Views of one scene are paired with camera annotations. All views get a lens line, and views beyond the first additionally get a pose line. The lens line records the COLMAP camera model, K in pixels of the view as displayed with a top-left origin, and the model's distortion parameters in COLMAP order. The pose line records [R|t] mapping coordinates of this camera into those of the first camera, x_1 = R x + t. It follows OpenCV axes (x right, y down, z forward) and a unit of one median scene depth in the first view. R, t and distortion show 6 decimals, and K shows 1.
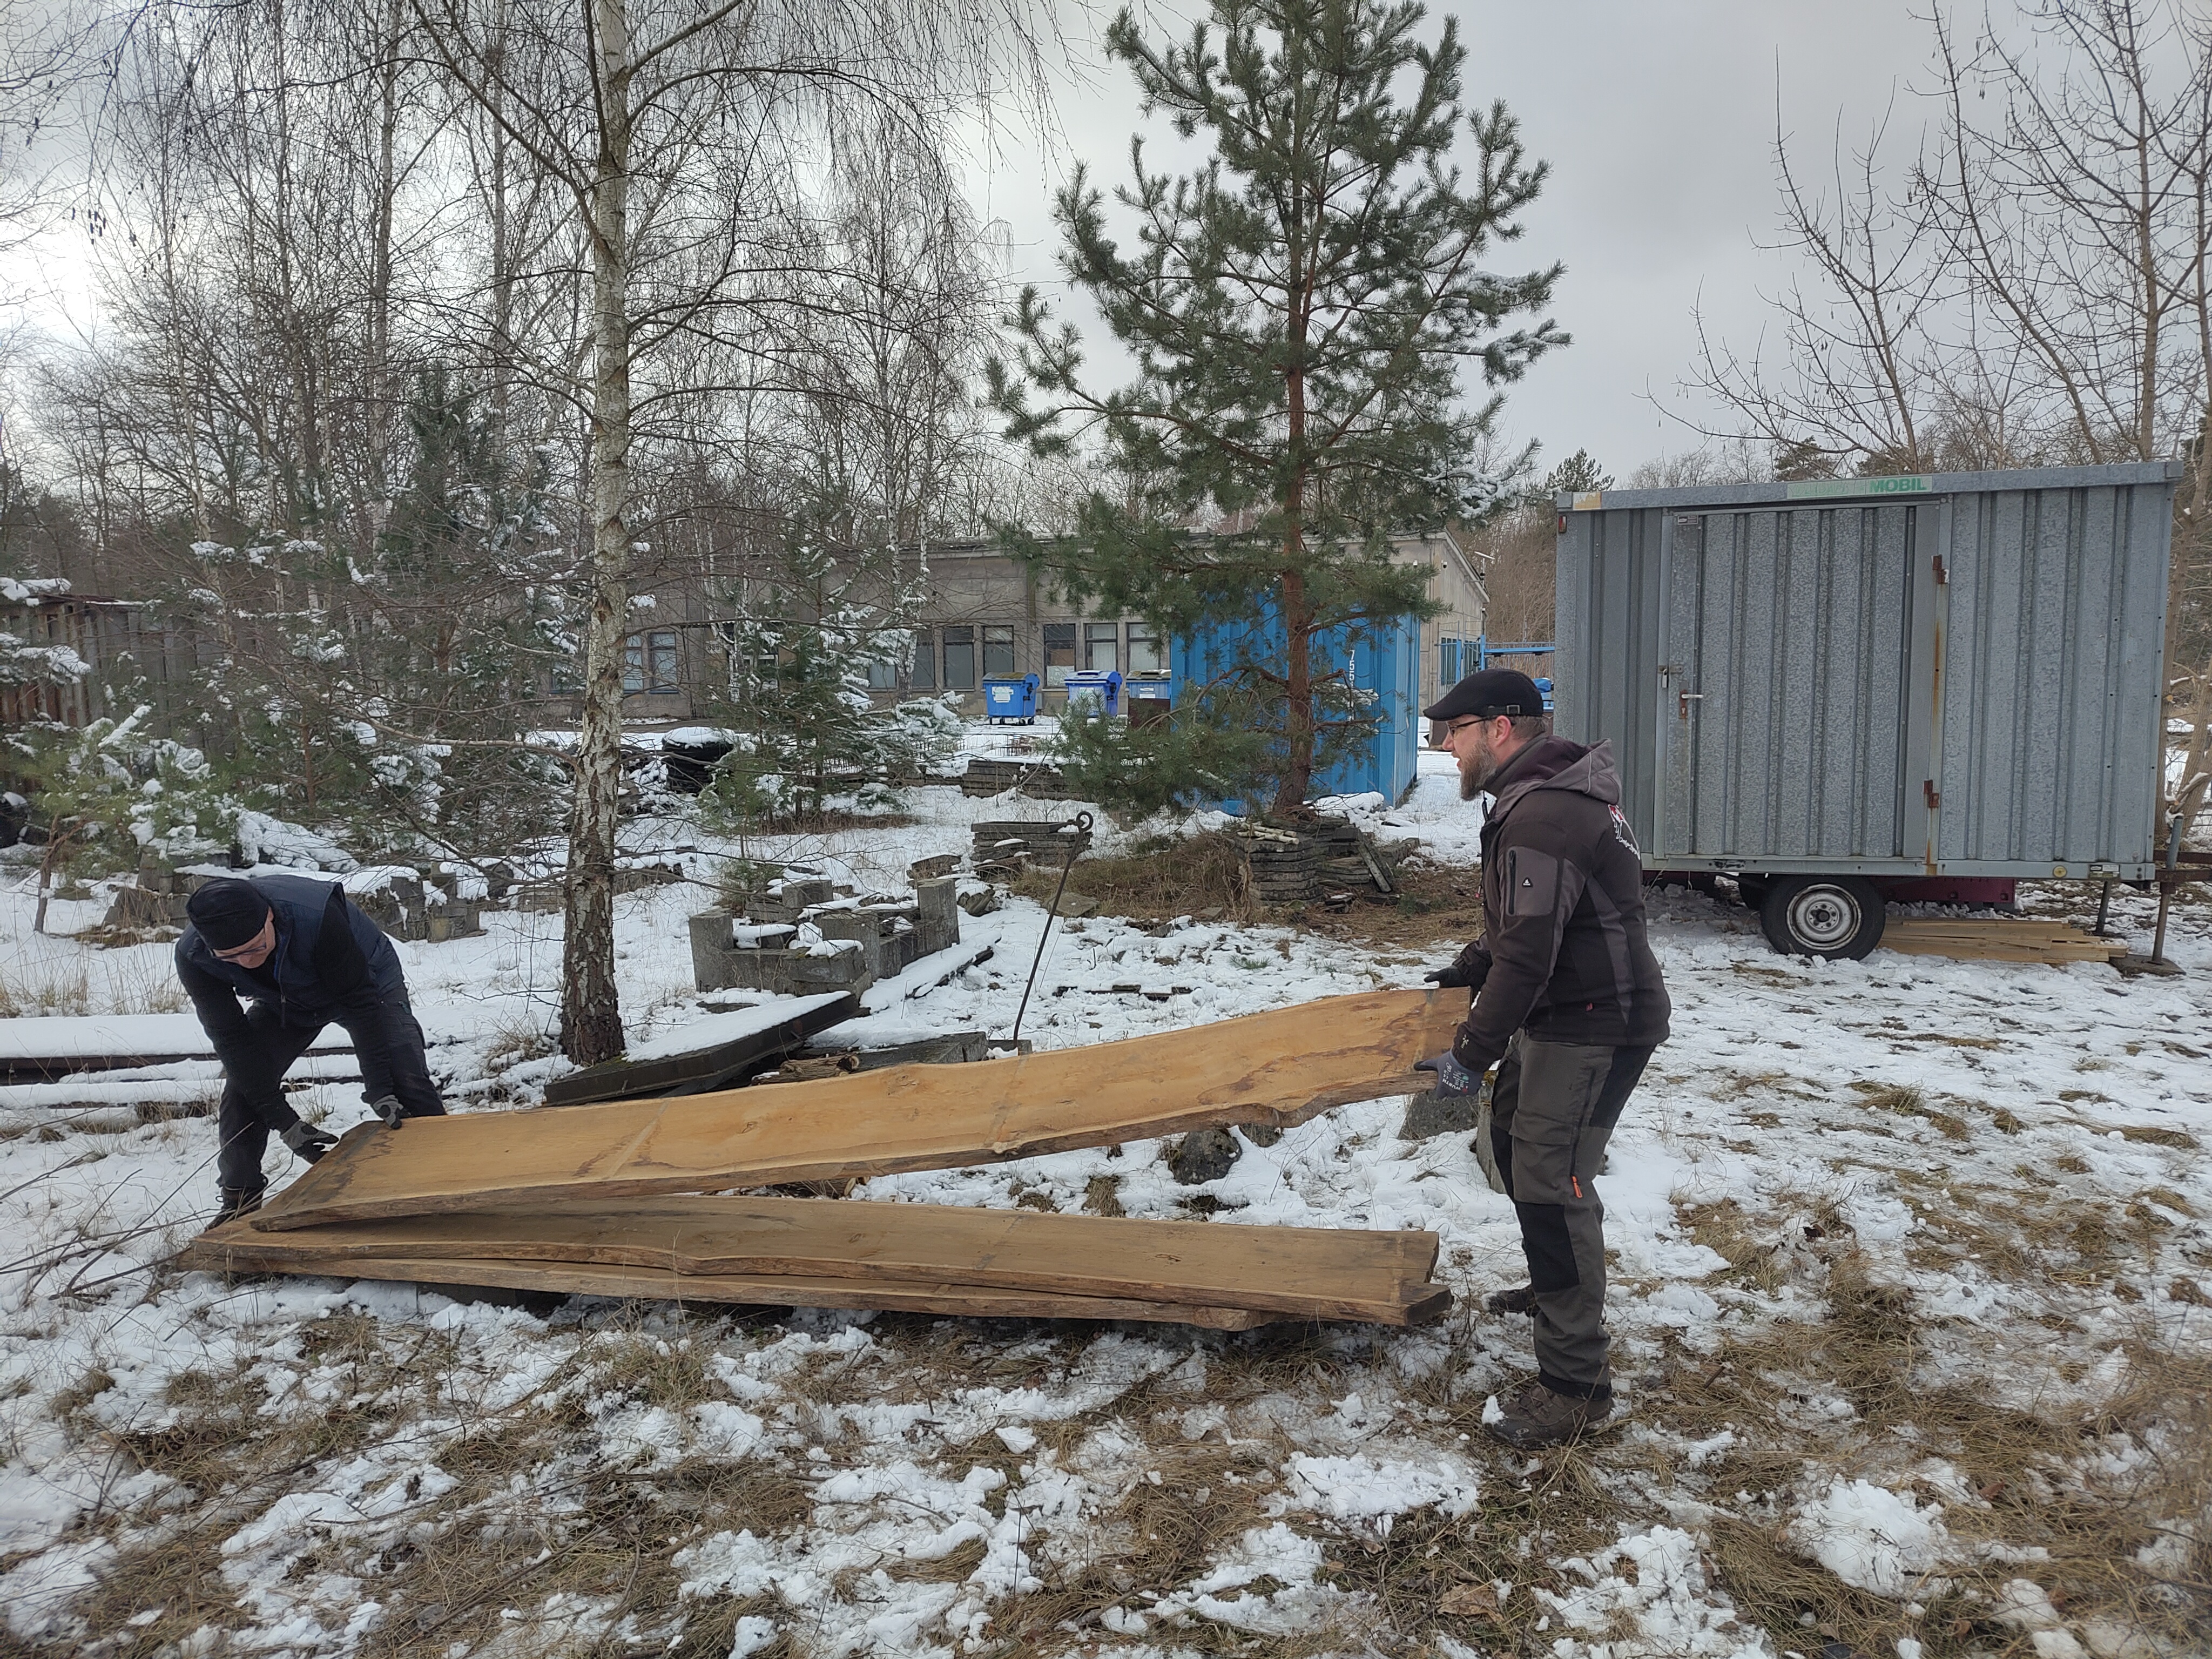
lens RADIAL K [[1605.2, 0, 1097.8], [0, 1605.2, 853.2], [0, 0, 1]] dist [0.057229, -0.065303]
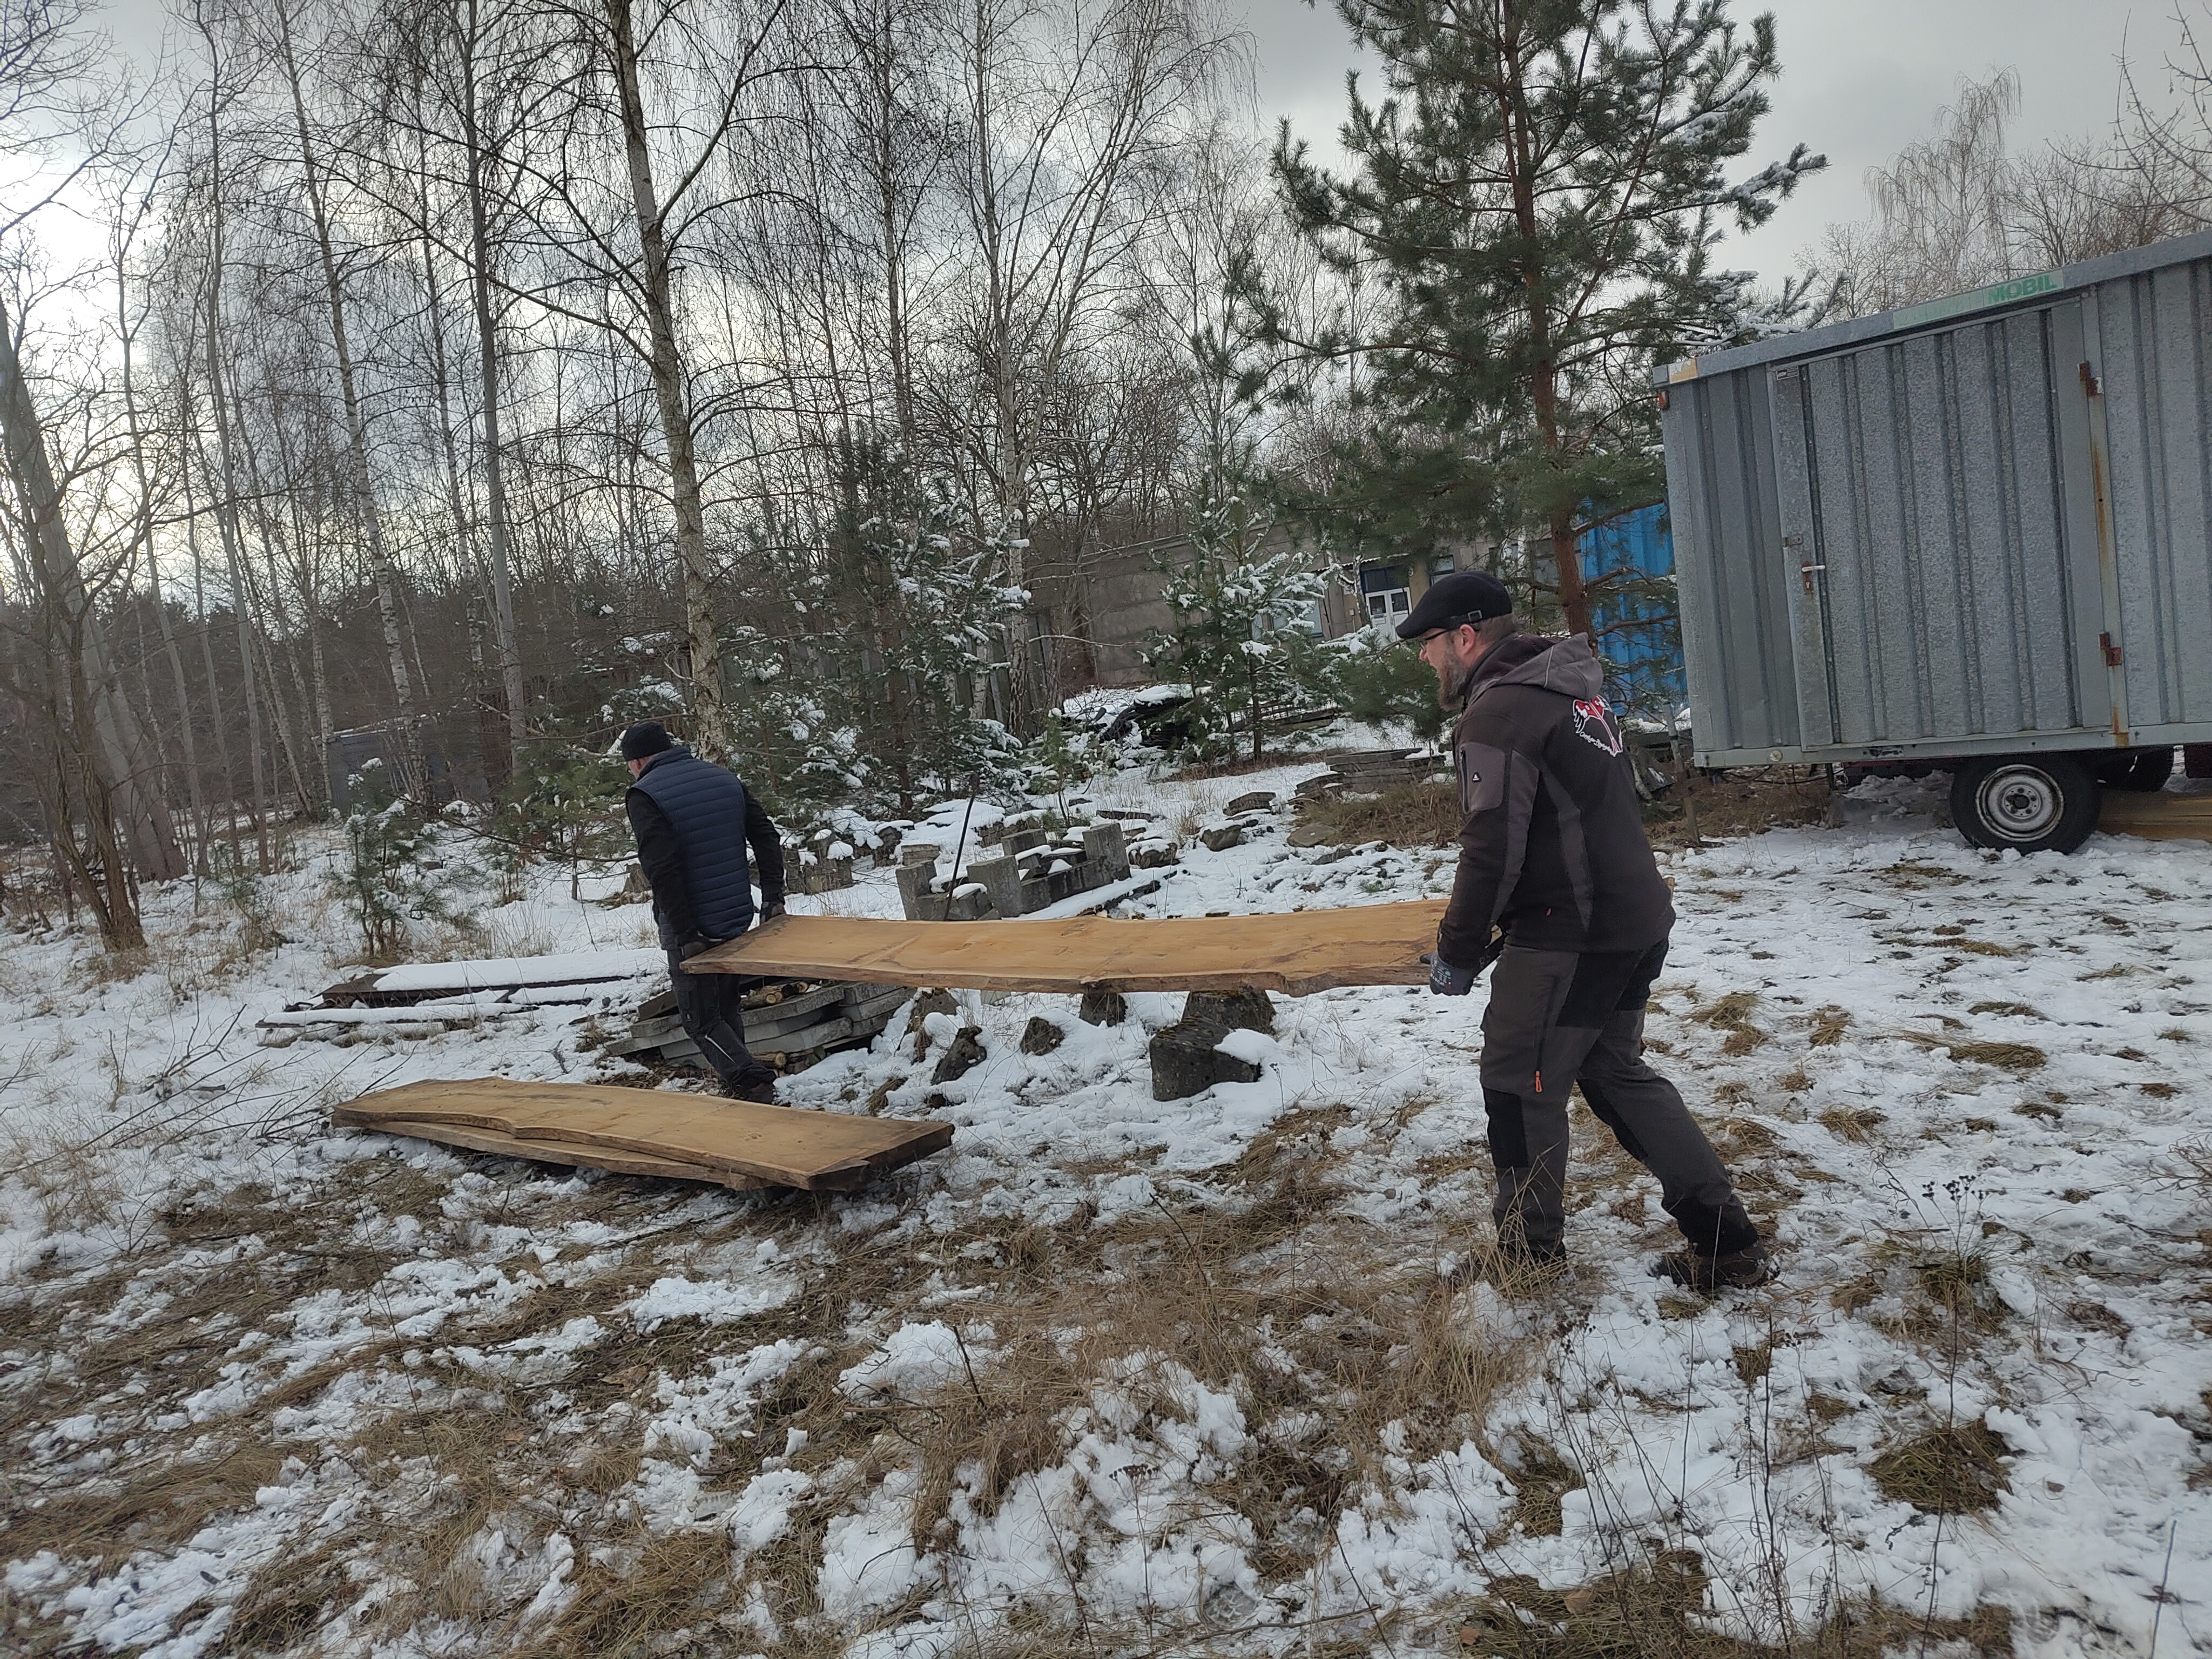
lens RADIAL K [[1624.9, 0, 1118.8], [0, 1624.9, 841.8], [0, 0, 1]] dist [0.066260, -0.075872]
pose [[0.868704, -0.055662, -0.492194, 0.479553], [0.075690, 0.996913, 0.020850, 0.006056], [0.489514, -0.055367, 0.870236, 0.010922]]
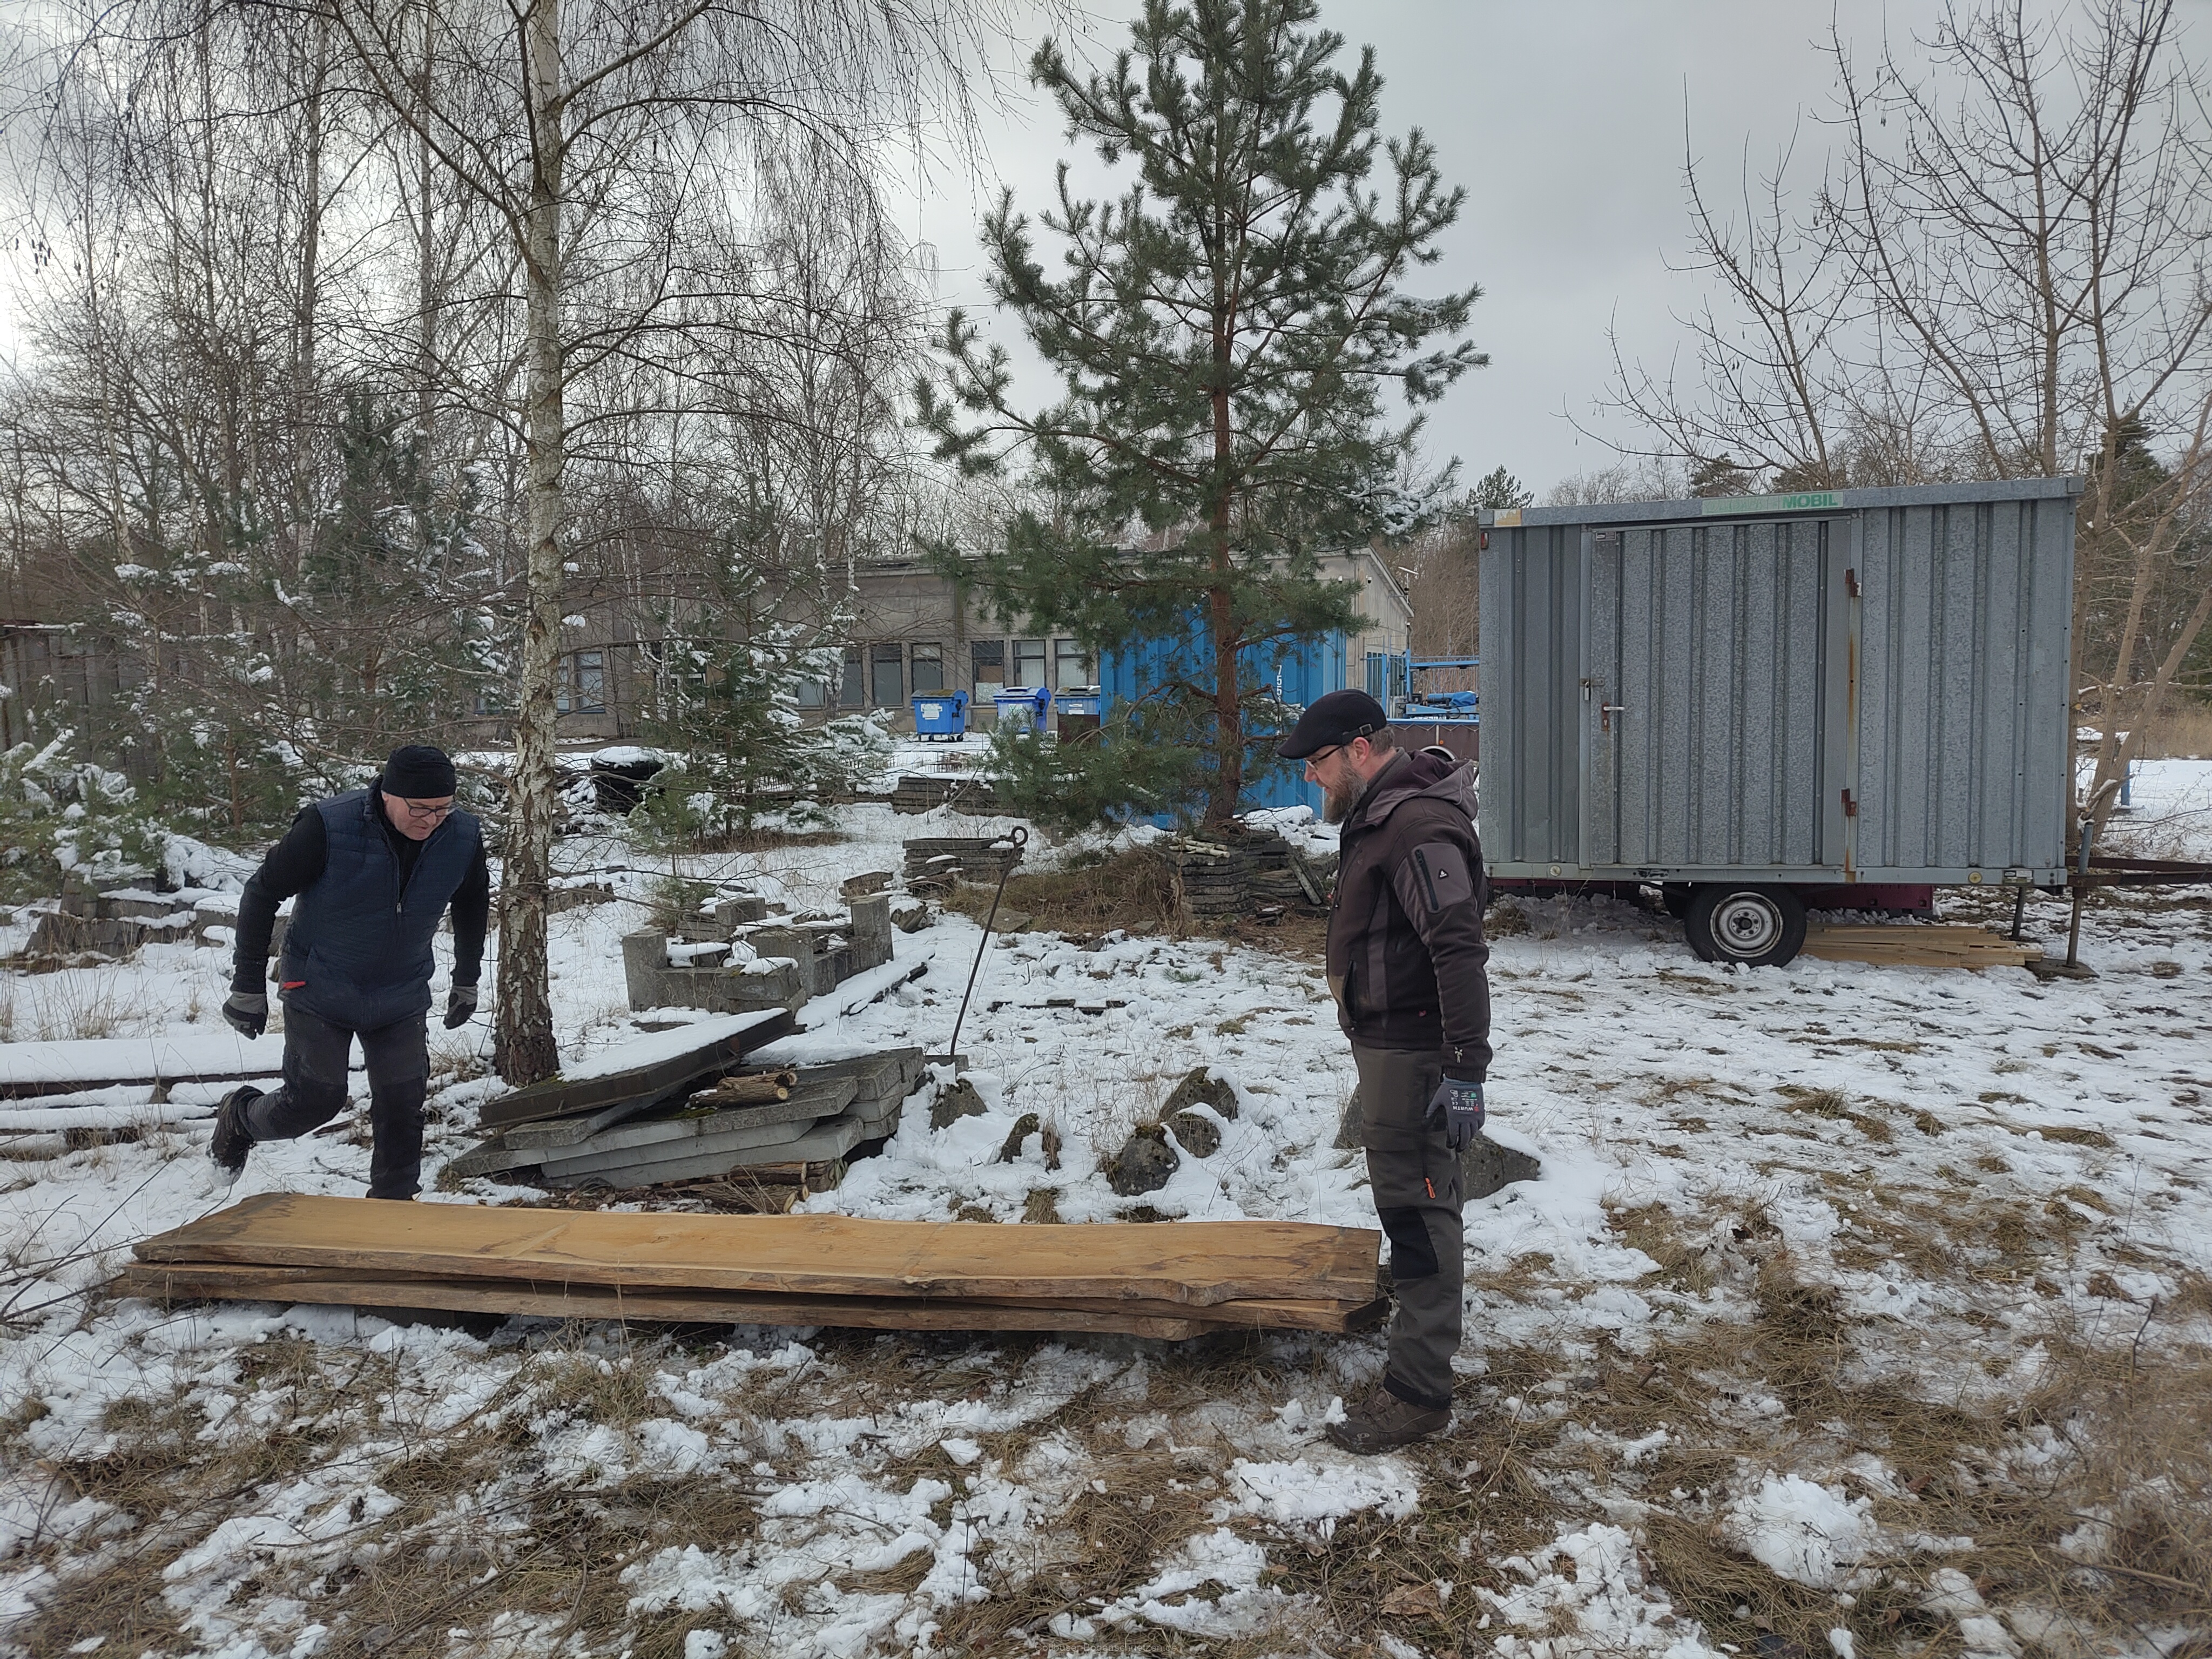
lens RADIAL K [[1610.8, 0, 1068.2], [0, 1610.8, 827.2], [0, 0, 1]] dist [0.063327, -0.076868]
pose [[0.999620, -0.009303, 0.025935, -0.002739], [0.009981, 0.999608, -0.026163, 0.000952], [-0.025681, 0.026412, 0.999321, -0.008969]]
